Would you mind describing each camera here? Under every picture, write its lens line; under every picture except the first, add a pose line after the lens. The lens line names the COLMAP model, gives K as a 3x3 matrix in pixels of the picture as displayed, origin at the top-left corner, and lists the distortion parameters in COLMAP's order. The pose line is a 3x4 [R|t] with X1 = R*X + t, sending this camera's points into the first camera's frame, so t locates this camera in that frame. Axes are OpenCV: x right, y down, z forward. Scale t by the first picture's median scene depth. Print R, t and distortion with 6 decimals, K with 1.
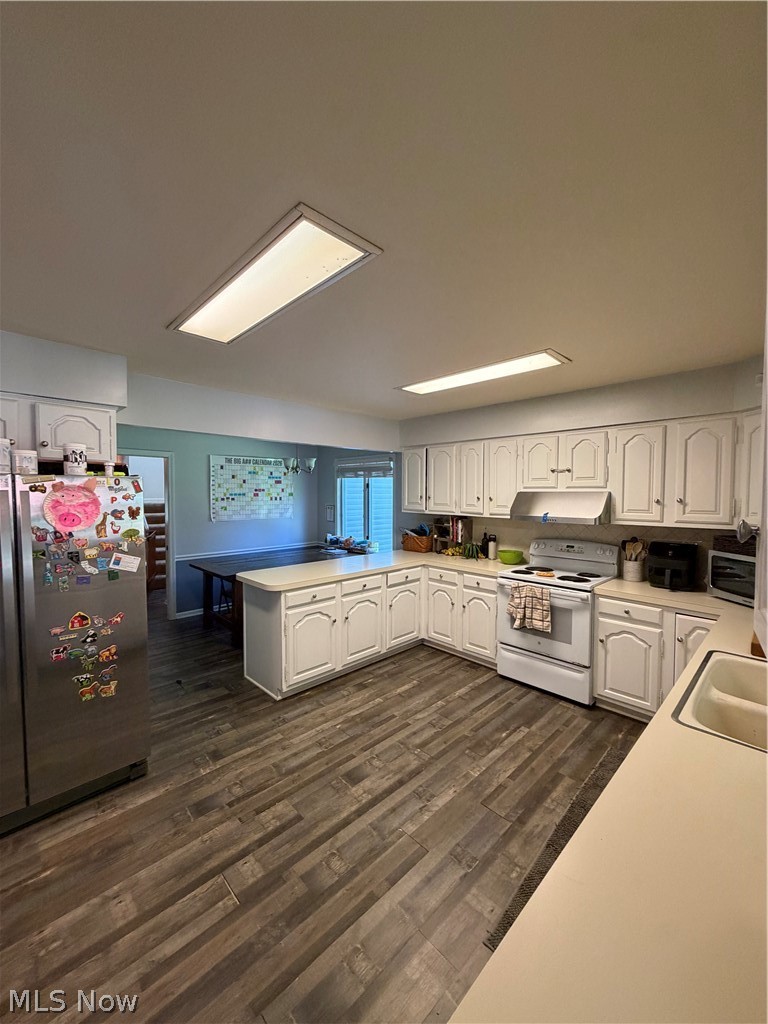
lens RADIAL K [[408.2, 0, 383.8], [0, 408.2, 509.8], [0, 0, 1]] dist [-0.000731, -0.000316]
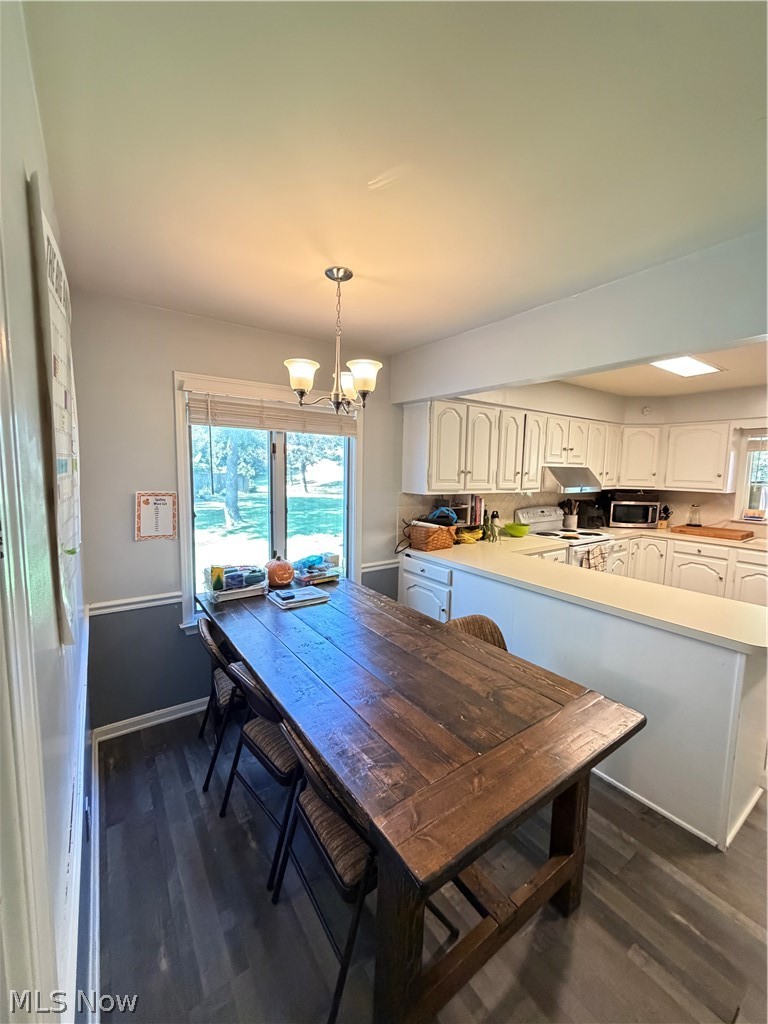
lens RADIAL K [[408.2, 0, 389.6], [0, 408.2, 509.7], [0, 0, 1]] dist [-0.000731, -0.000316]
pose [[0.151978, -0.103199, 0.982981, -0.977816], [0.024938, 0.994618, 0.100565, -0.059838], [-0.988069, 0.009230, 0.153734, 1.531110]]
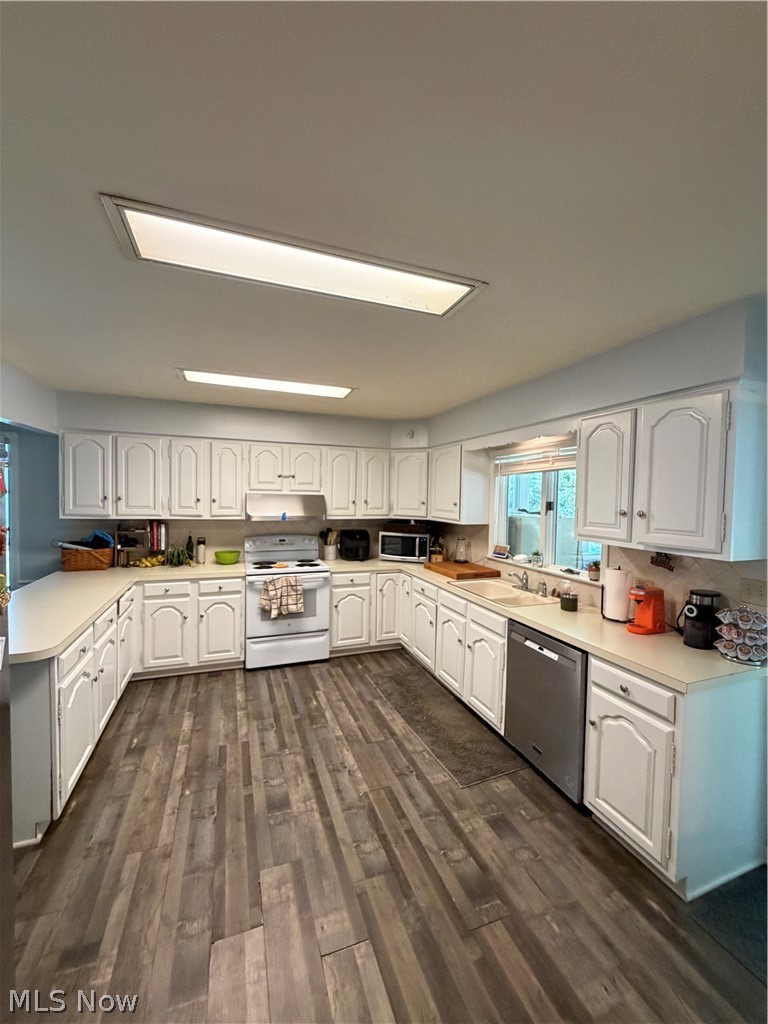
lens RADIAL K [[408.2, 0, 387.0], [0, 408.2, 510.0], [0, 0, 1]] dist [-0.000731, -0.000316]
pose [[0.398261, -0.027246, 0.916867, -0.610264], [0.022297, 0.999551, 0.020018, -0.017714], [-0.917001, 0.012471, 0.398690, 0.302432]]
